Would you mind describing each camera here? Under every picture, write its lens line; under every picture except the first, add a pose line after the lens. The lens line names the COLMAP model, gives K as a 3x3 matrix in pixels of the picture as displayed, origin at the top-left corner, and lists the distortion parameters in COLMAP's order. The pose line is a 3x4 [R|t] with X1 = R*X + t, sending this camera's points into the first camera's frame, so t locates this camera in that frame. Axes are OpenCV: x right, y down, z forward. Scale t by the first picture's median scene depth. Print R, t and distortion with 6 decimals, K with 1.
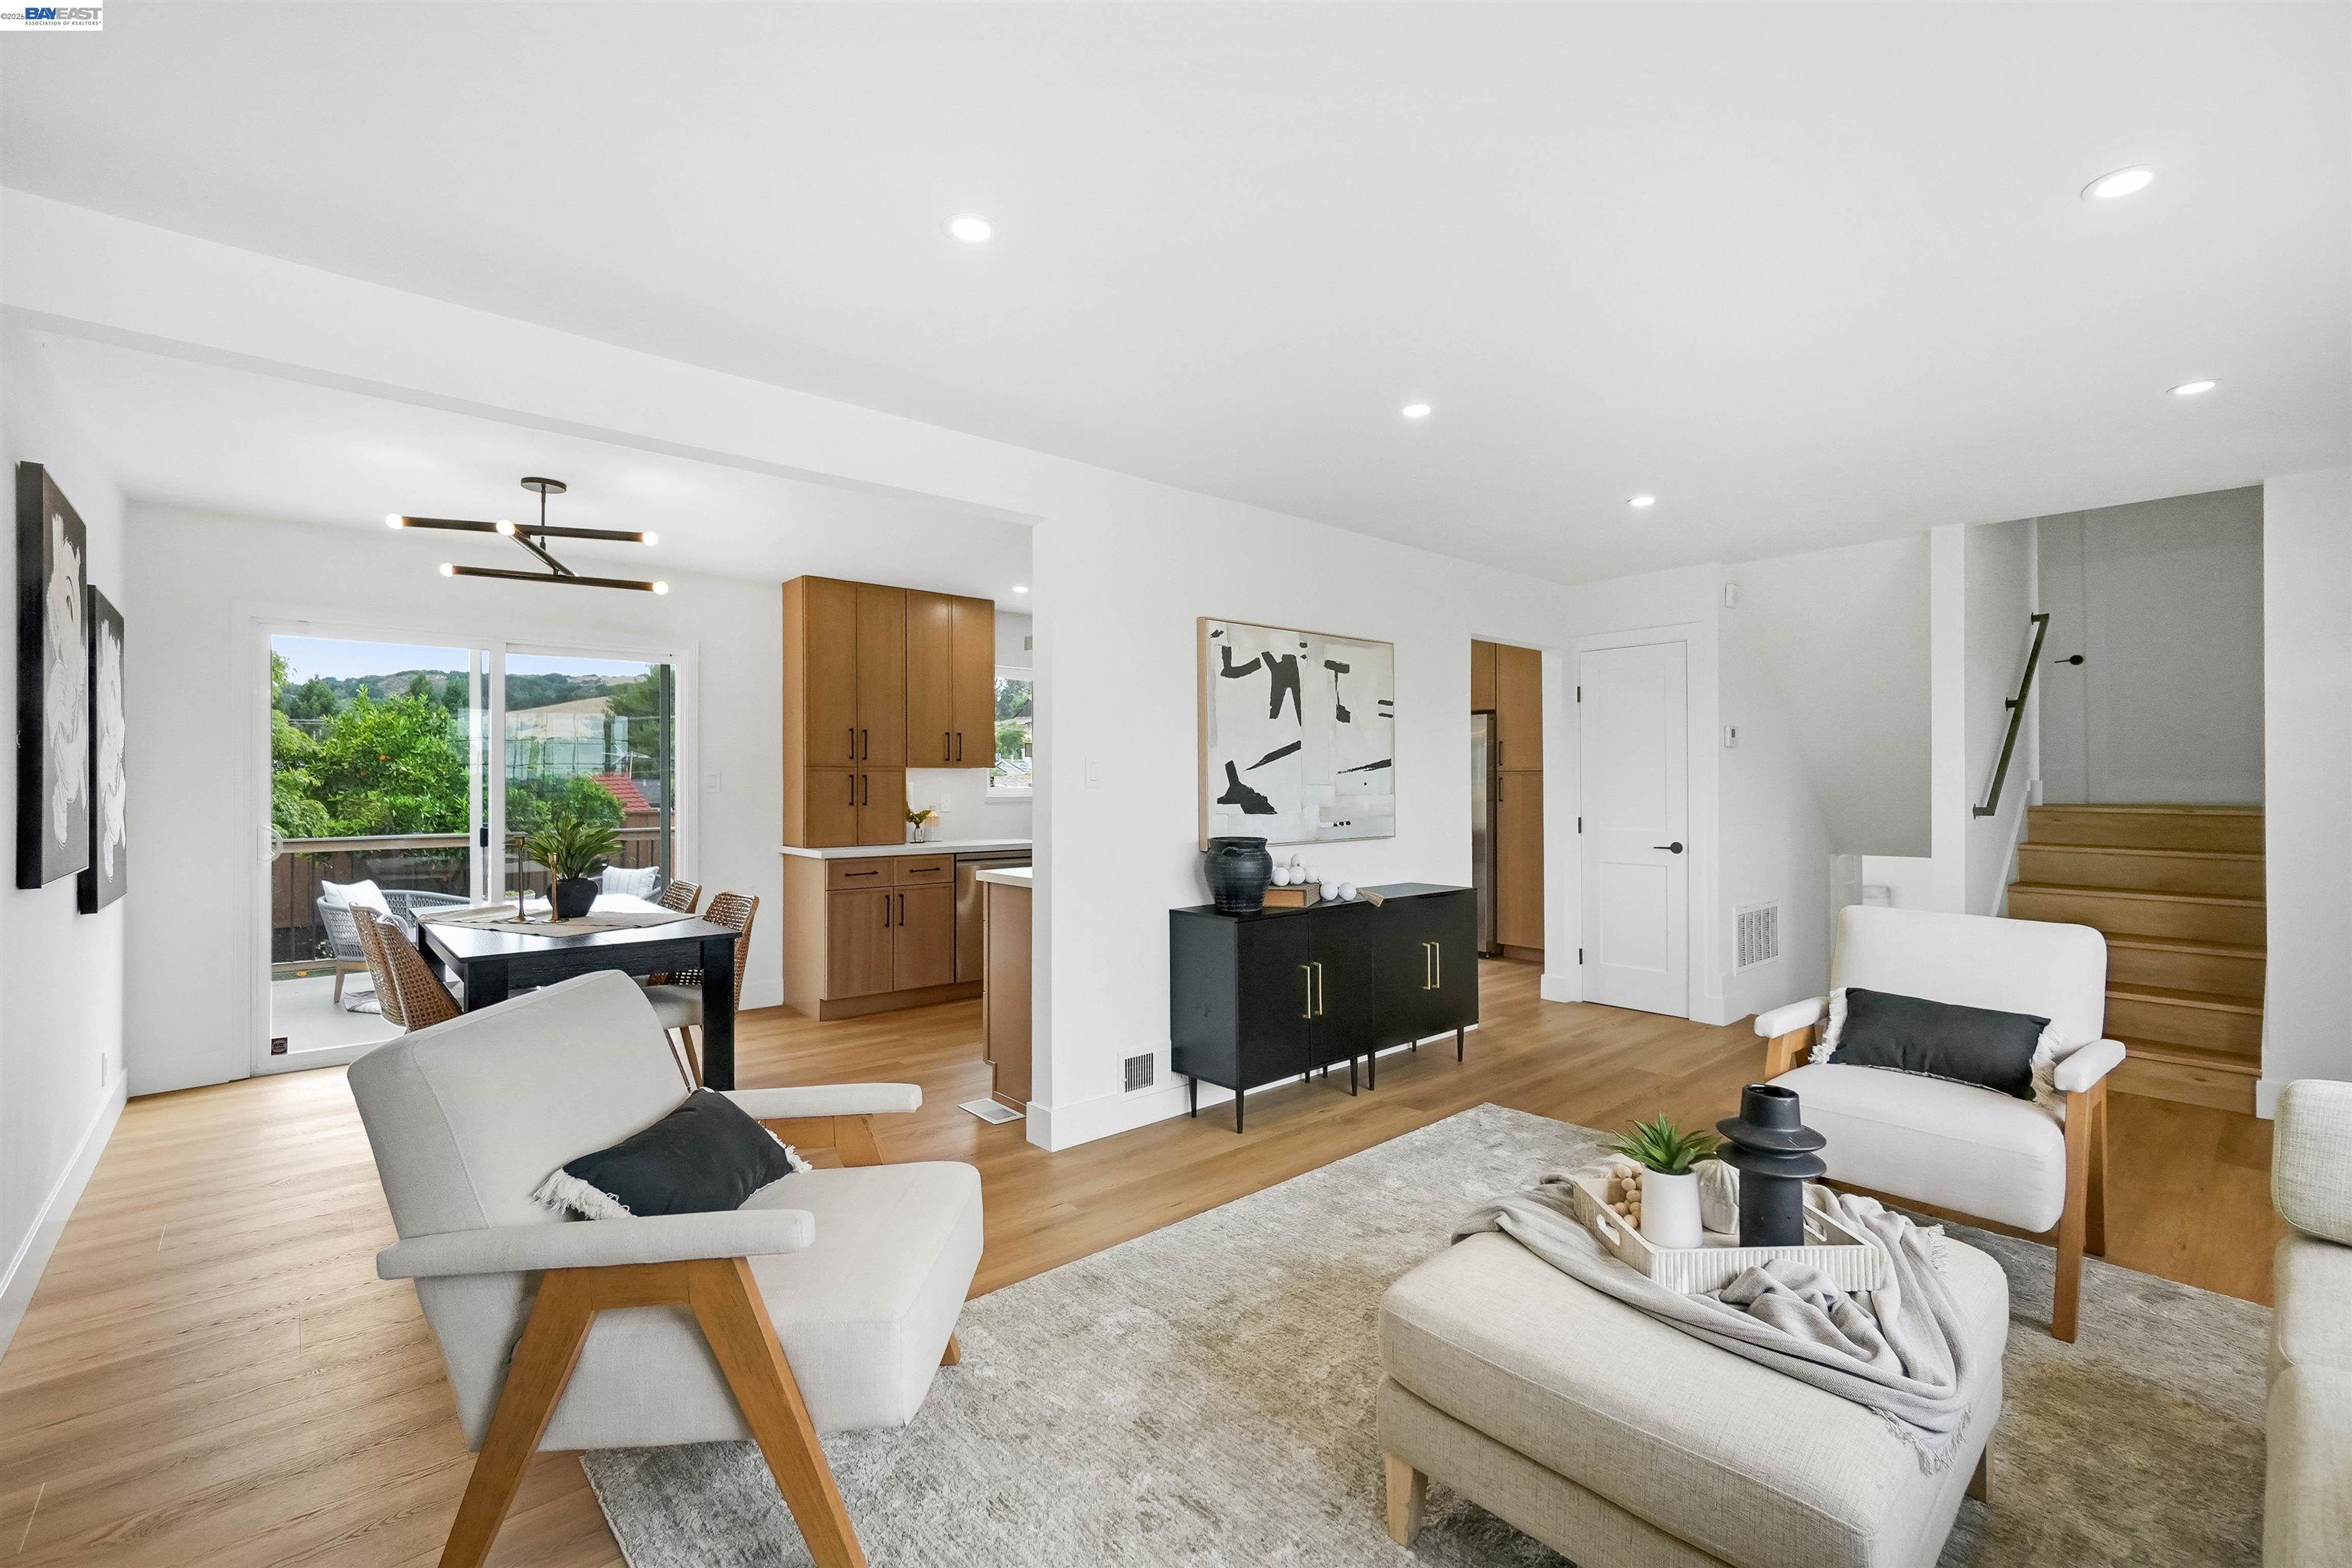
lens RADIAL K [[1030.9, 0, 1184.2], [0, 1030.9, 786.1], [0, 0, 1]] dist [-0.010356, 0.000745]
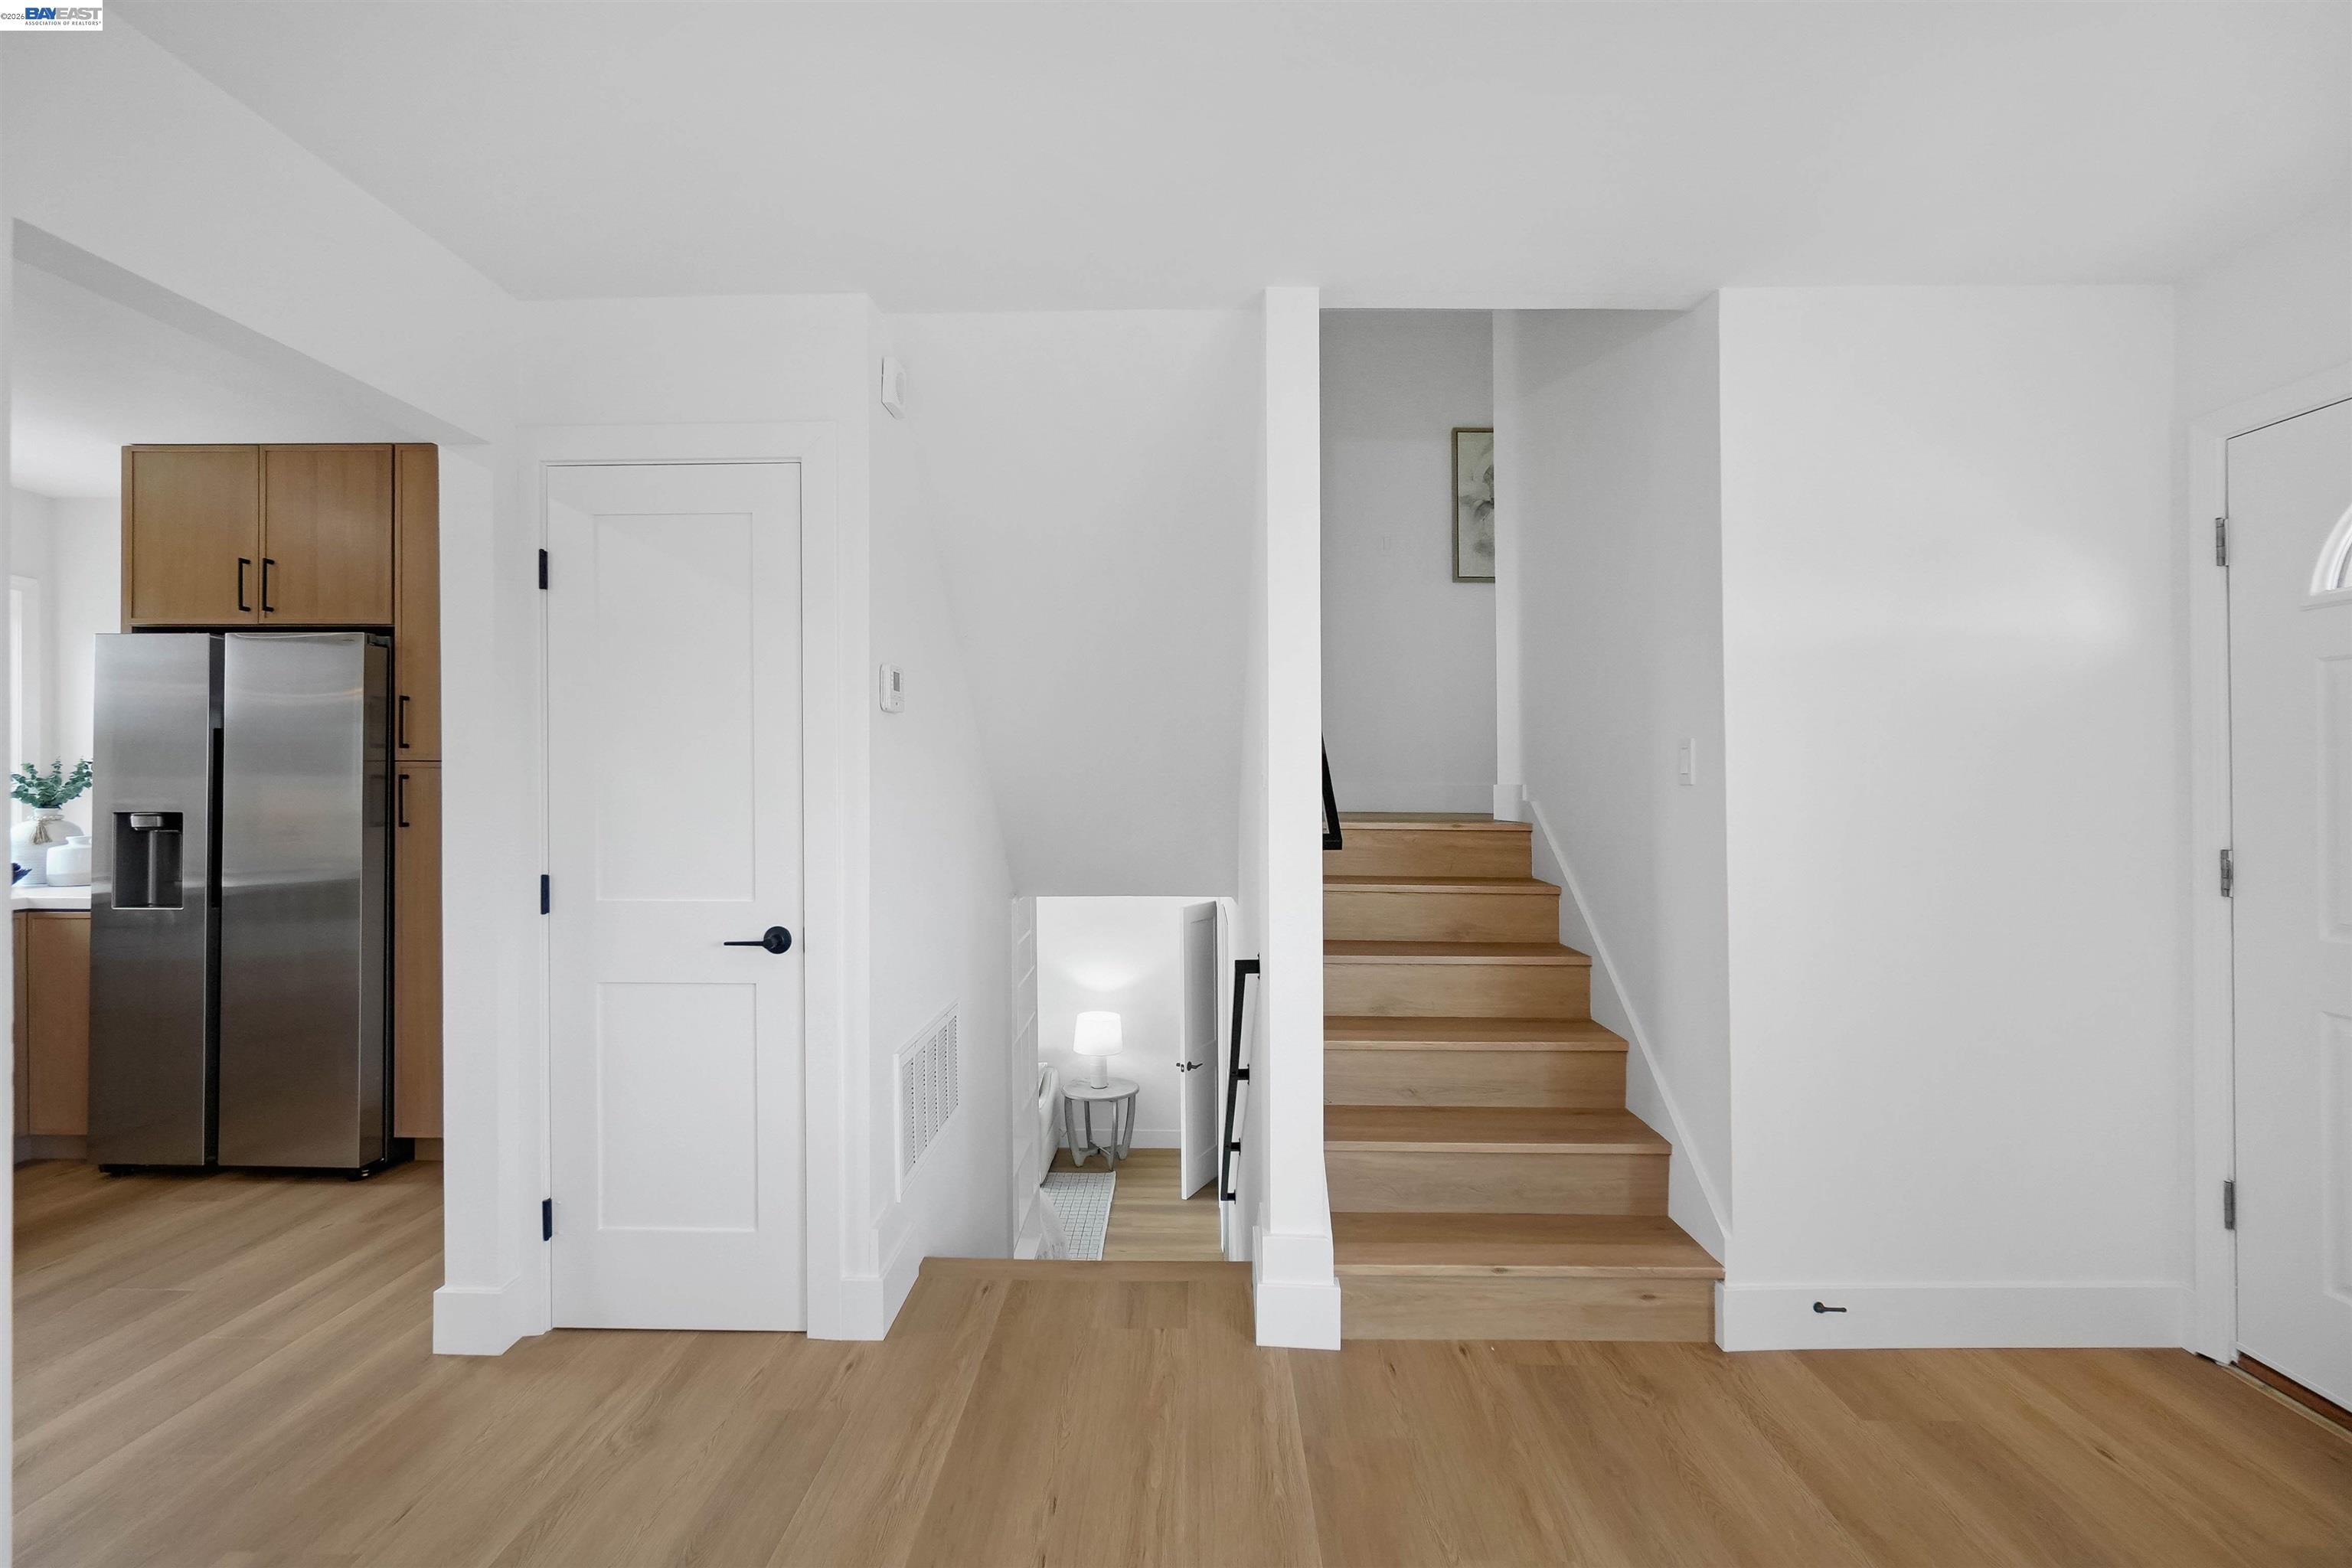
lens RADIAL K [[1024.5, 0, 1168.2], [0, 1024.5, 779.8], [0, 0, 1]] dist [0.000395, -0.000411]
pose [[0.680862, 0.000105, 0.732412, 0.275076], [-0.000377, 1.000000, 0.000207, -0.007884], [-0.732412, -0.000417, 0.680862, 0.586779]]
